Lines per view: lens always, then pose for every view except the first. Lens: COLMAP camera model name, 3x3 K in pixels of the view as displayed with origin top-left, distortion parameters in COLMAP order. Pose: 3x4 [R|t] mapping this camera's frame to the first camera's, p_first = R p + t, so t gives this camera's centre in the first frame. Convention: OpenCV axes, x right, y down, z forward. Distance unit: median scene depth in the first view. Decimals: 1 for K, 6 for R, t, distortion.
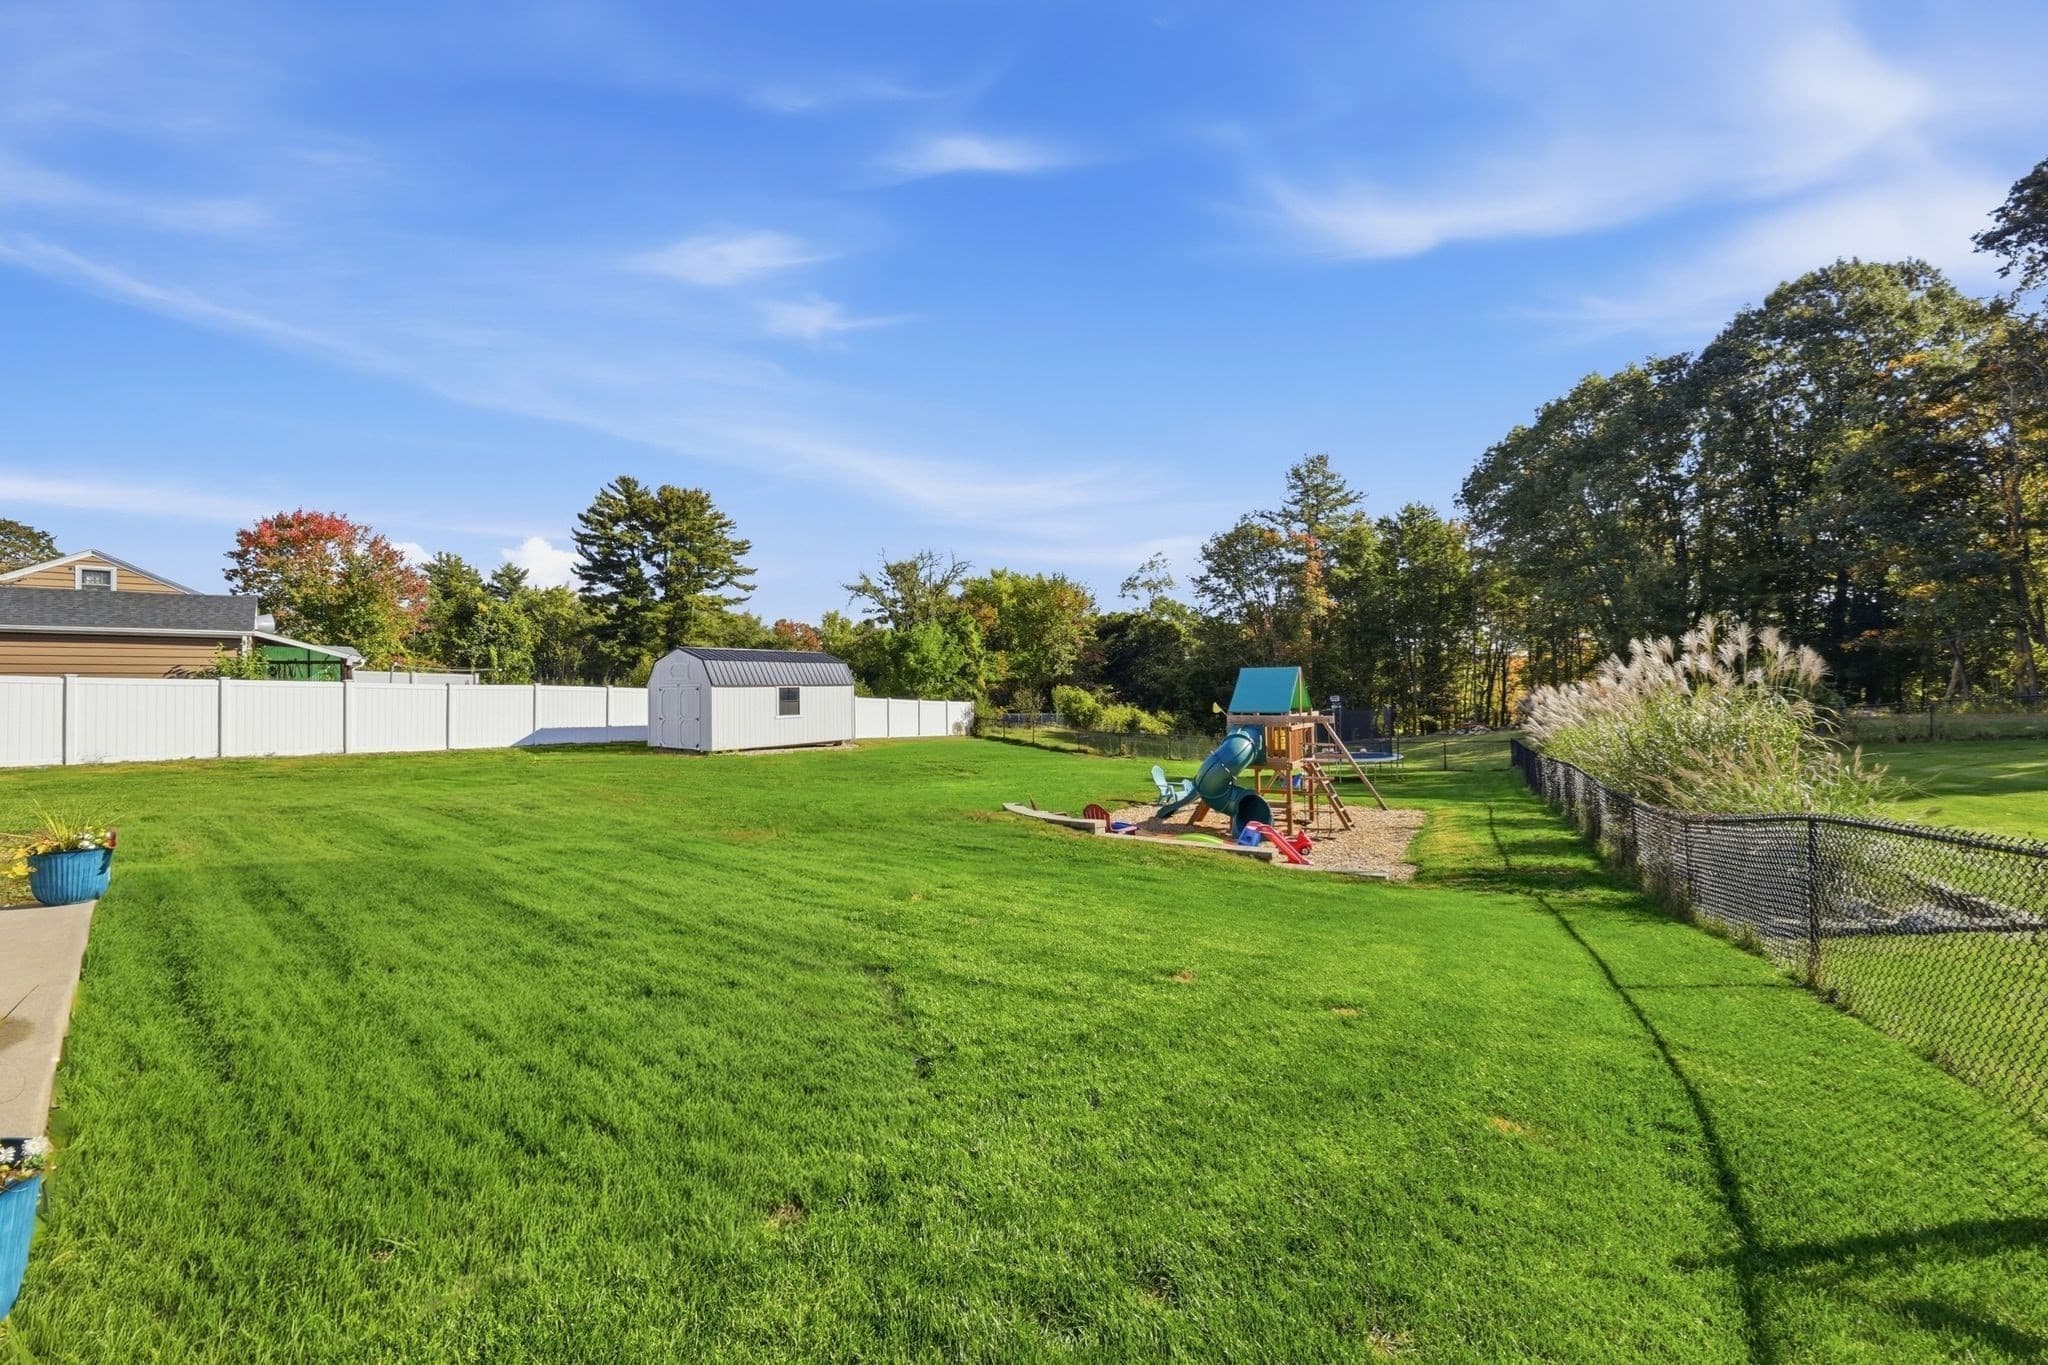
lens RADIAL K [[844.0, 0, 1024.0], [0, 844.0, 682.5], [0, 0, 1]] dist [-0.003843, -0.000446]
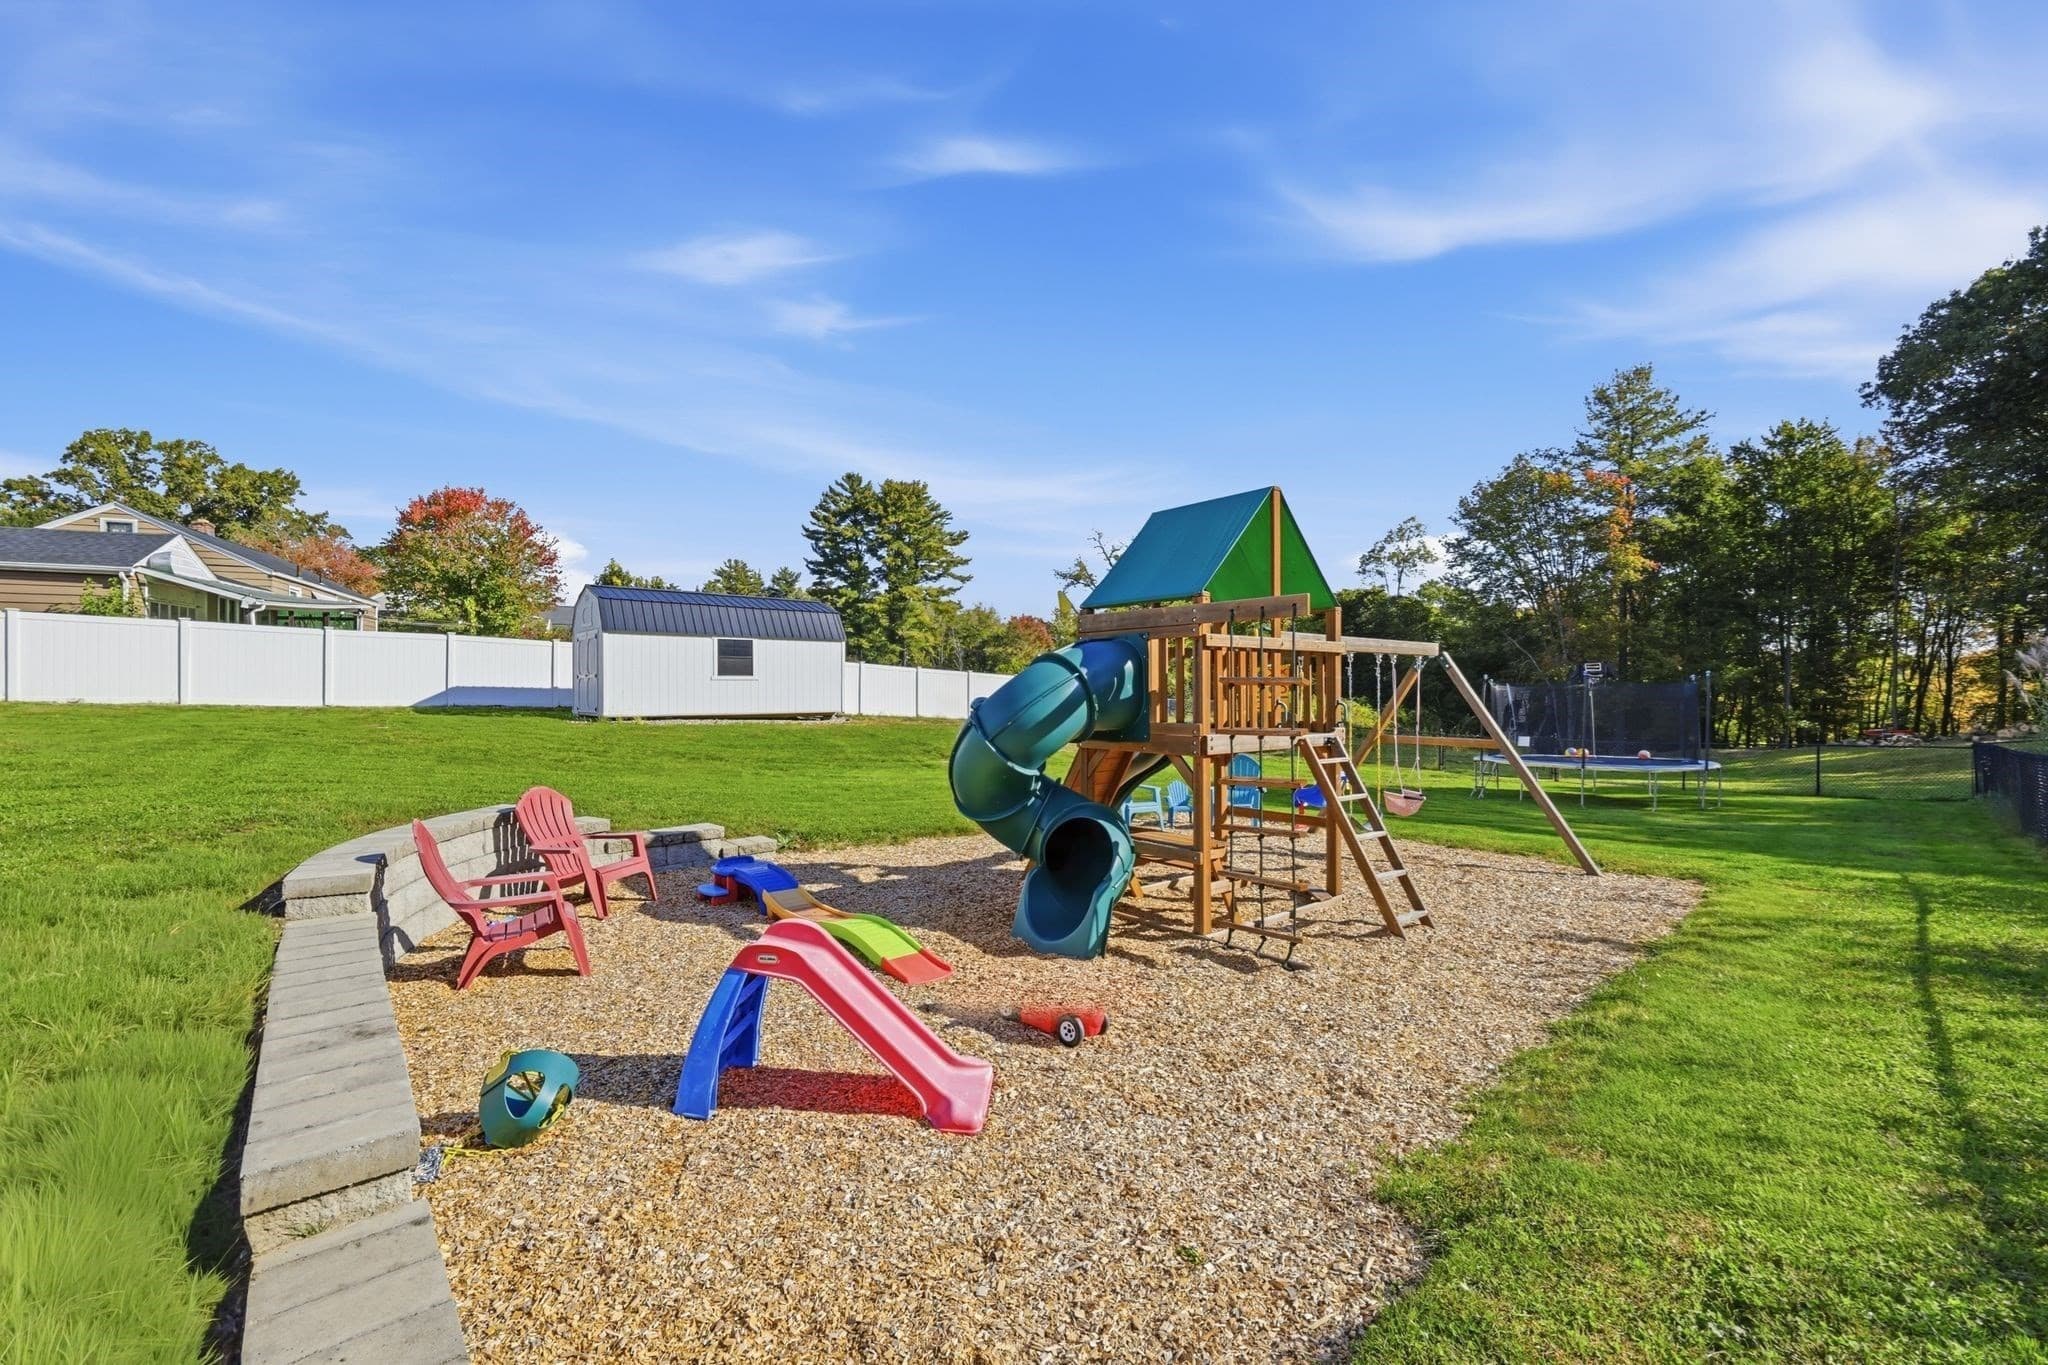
lens RADIAL K [[833.2, 0, 1013.1], [0, 833.2, 701.6], [0, 0, 1]] dist [0.002197, -0.000434]
pose [[0.948259, 0.017370, -0.317022, 0.063017], [-0.010187, 0.999653, 0.024302, 0.012912], [0.317335, -0.019815, 0.948107, 0.114491]]
